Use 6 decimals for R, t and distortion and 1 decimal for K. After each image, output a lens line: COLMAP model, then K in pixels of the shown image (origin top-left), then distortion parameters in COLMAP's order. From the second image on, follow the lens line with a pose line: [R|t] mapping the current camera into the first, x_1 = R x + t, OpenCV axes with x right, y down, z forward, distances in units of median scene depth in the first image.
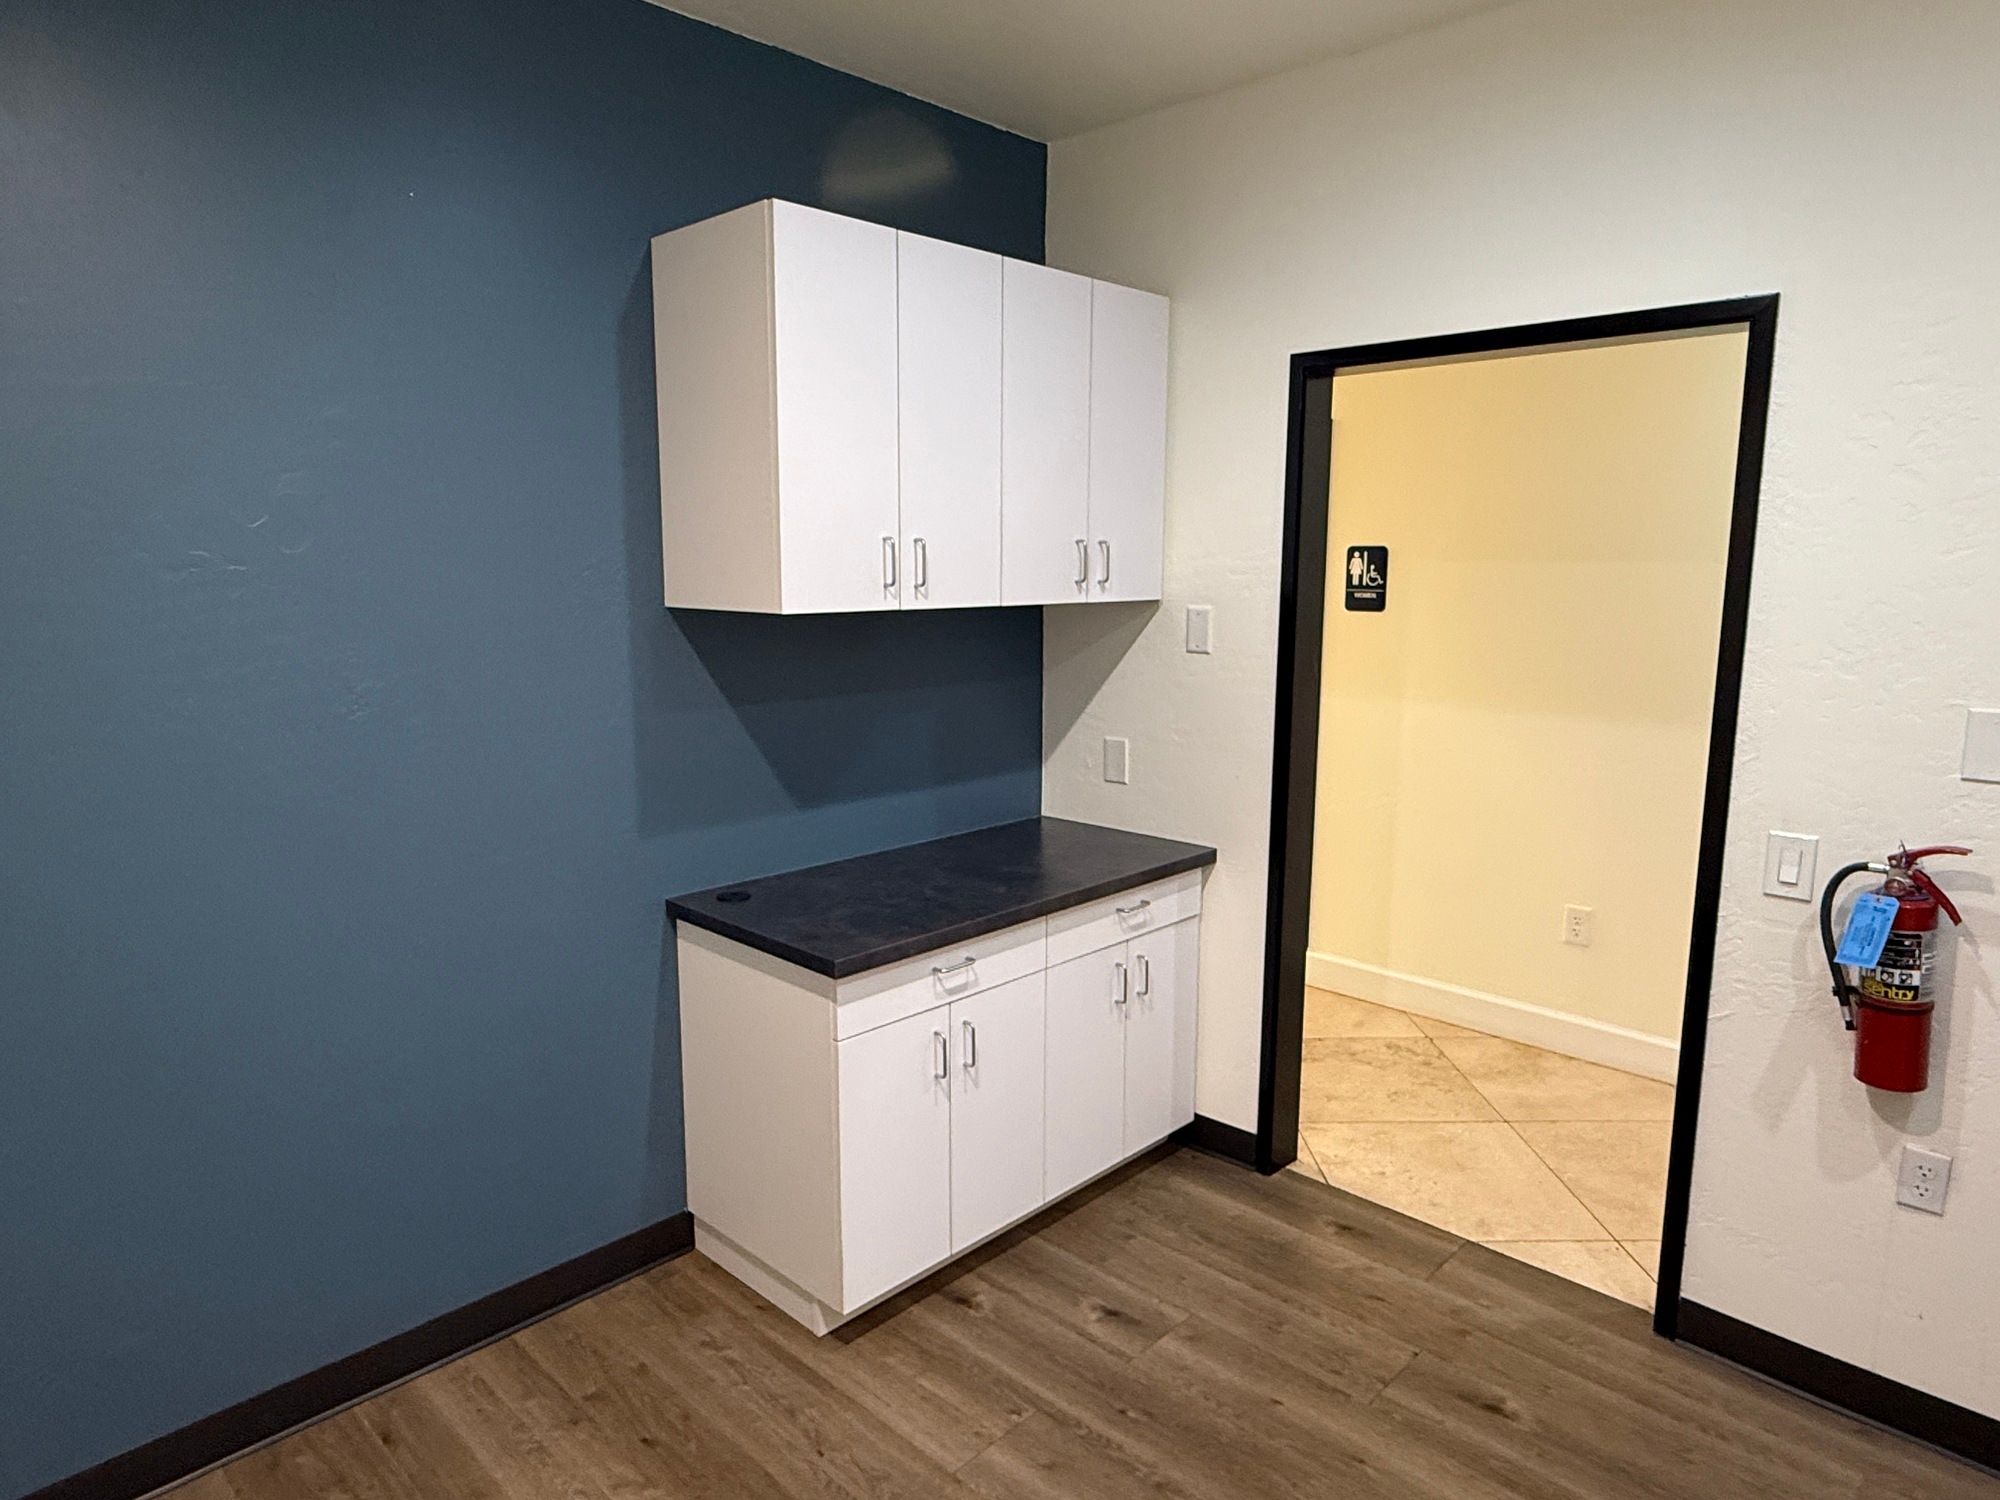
lens RADIAL K [[1221.5, 0, 993.7], [0, 1221.5, 758.1], [0, 0, 1]] dist [-0.003468, 0.000284]
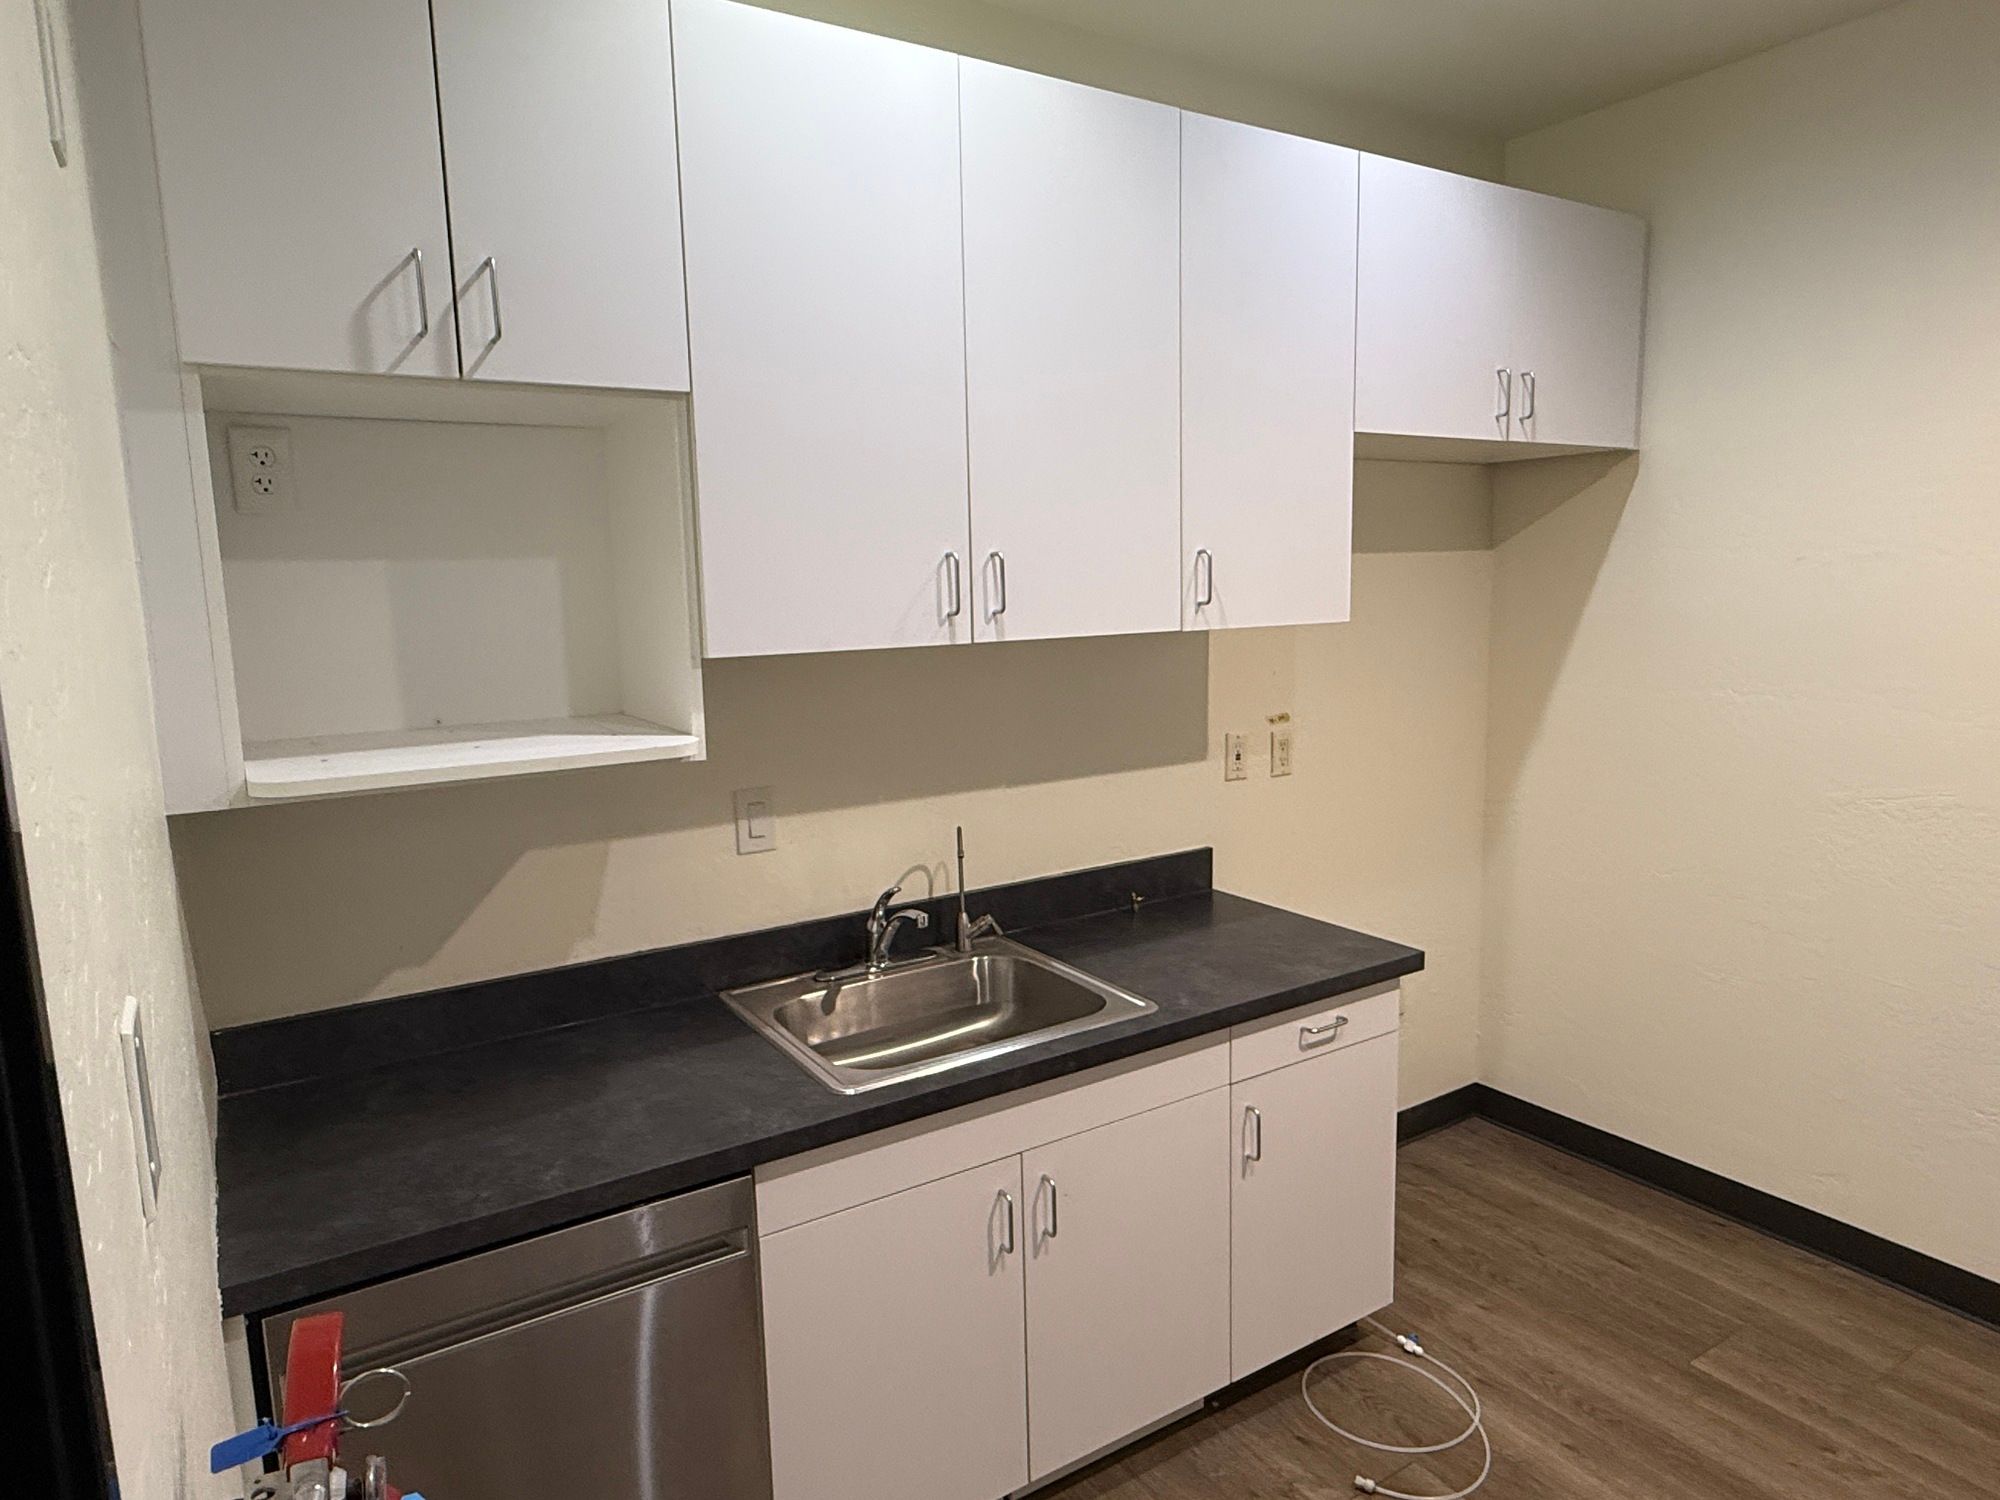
lens RADIAL K [[1221.5, 0, 993.7], [0, 1221.5, 758.1], [0, 0, 1]] dist [-0.003468, 0.000284]
pose [[0.966890, 0.008511, -0.255053, 0.129047], [-0.012056, 0.999851, -0.012340, -0.035719], [0.254910, 0.015006, 0.966848, 0.225239]]
